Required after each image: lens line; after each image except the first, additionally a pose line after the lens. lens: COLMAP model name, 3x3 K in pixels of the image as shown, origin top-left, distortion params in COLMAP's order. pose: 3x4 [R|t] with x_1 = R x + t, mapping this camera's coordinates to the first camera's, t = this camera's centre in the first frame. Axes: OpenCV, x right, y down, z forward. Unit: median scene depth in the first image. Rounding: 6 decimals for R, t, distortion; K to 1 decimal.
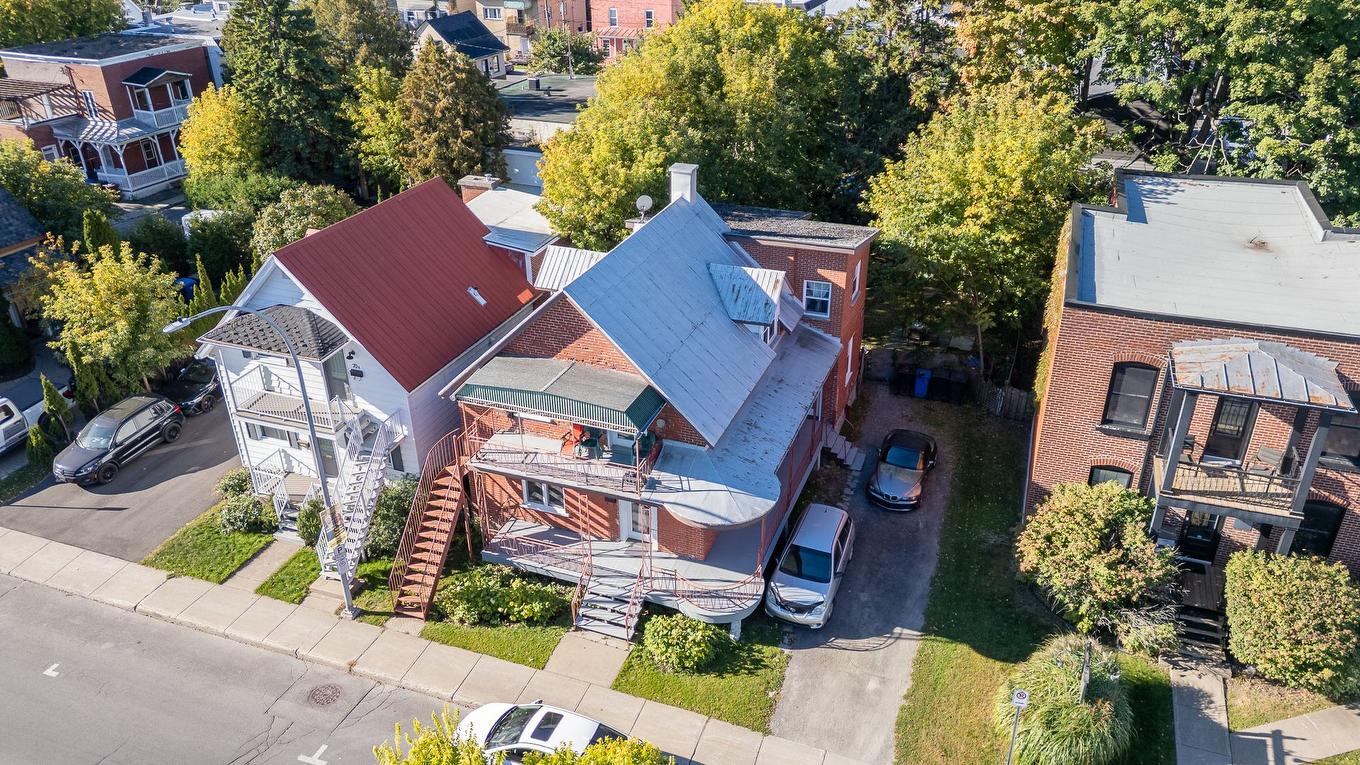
lens RADIAL K [[971.0, 0, 679.5], [0, 971.0, 381.1], [0, 0, 1]] dist [0.077097, -0.073110]
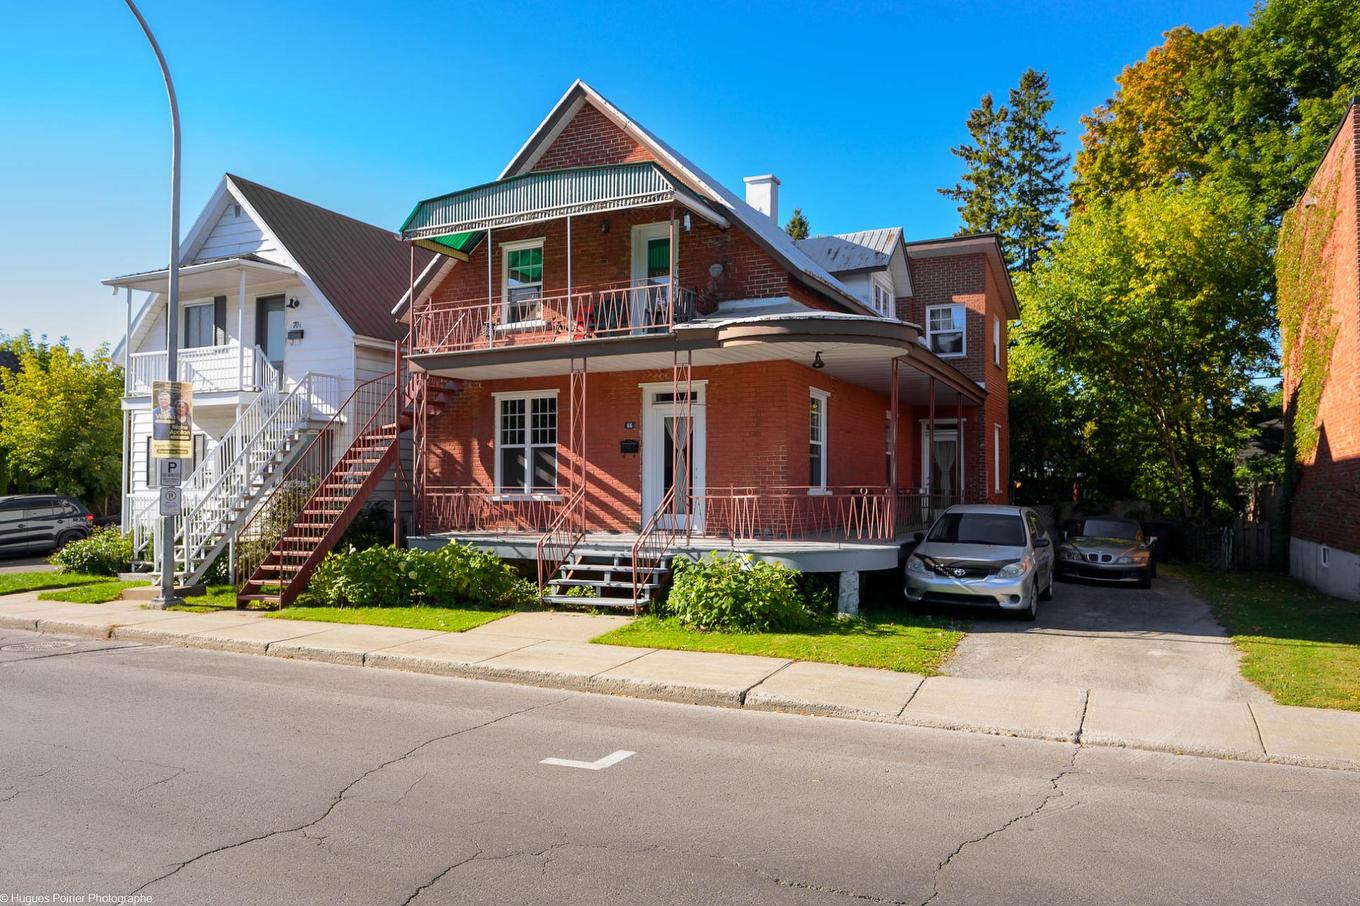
lens RADIAL K [[934.2, 0, 679.7], [0, 934.2, 469.3], [0, 0, 1]] dist [-0.005634, 0.005878]
pose [[0.995176, 0.004462, -0.098000, 0.013774], [-0.051521, 0.873885, -0.483395, 0.393585], [0.083484, 0.486112, 0.869900, 0.479854]]
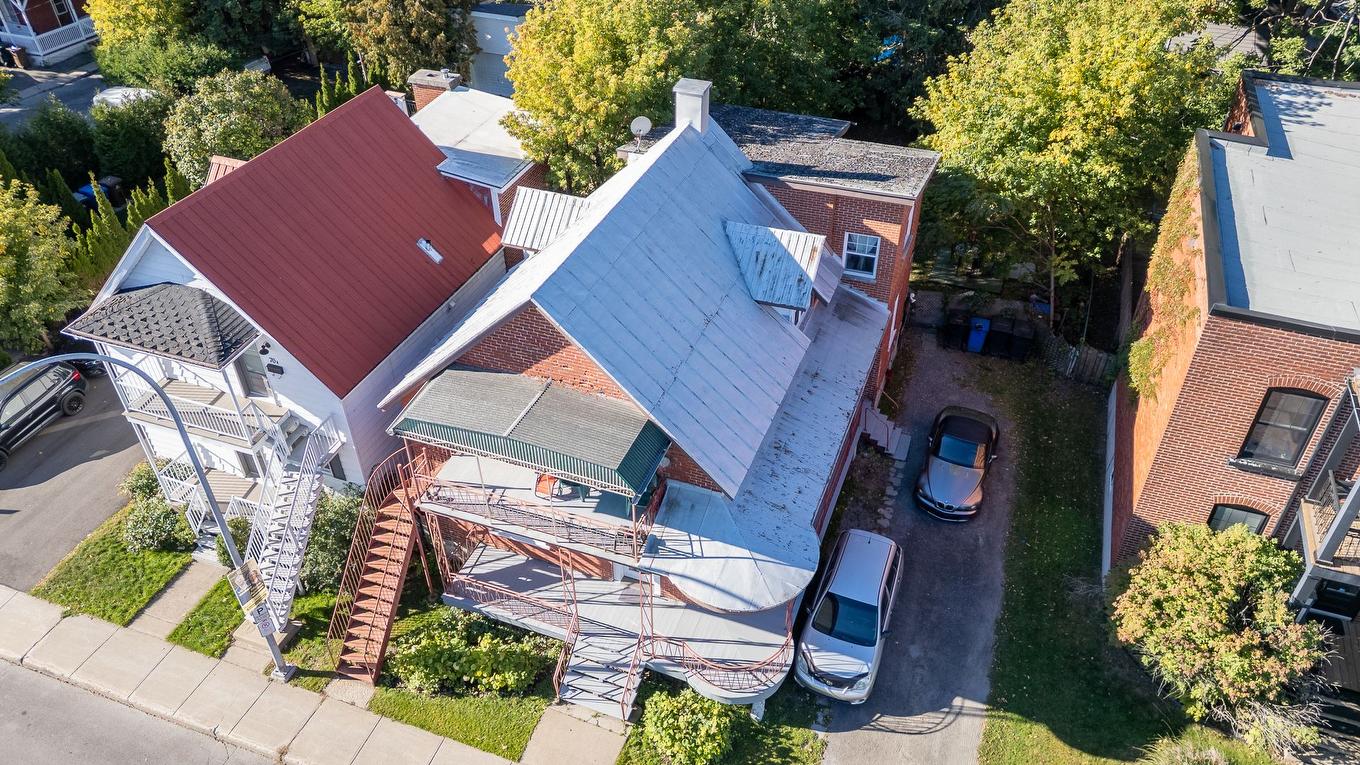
lens RADIAL K [[973.3, 0, 680.0], [0, 973.3, 382.5], [0, 0, 1]] dist [0.071063, -0.067494]
pose [[1.000000, -0.000038, 0.000799, -0.006768], [-0.000103, 0.984645, 0.174568, -0.135930], [-0.000793, -0.174568, 0.984645, 0.225816]]
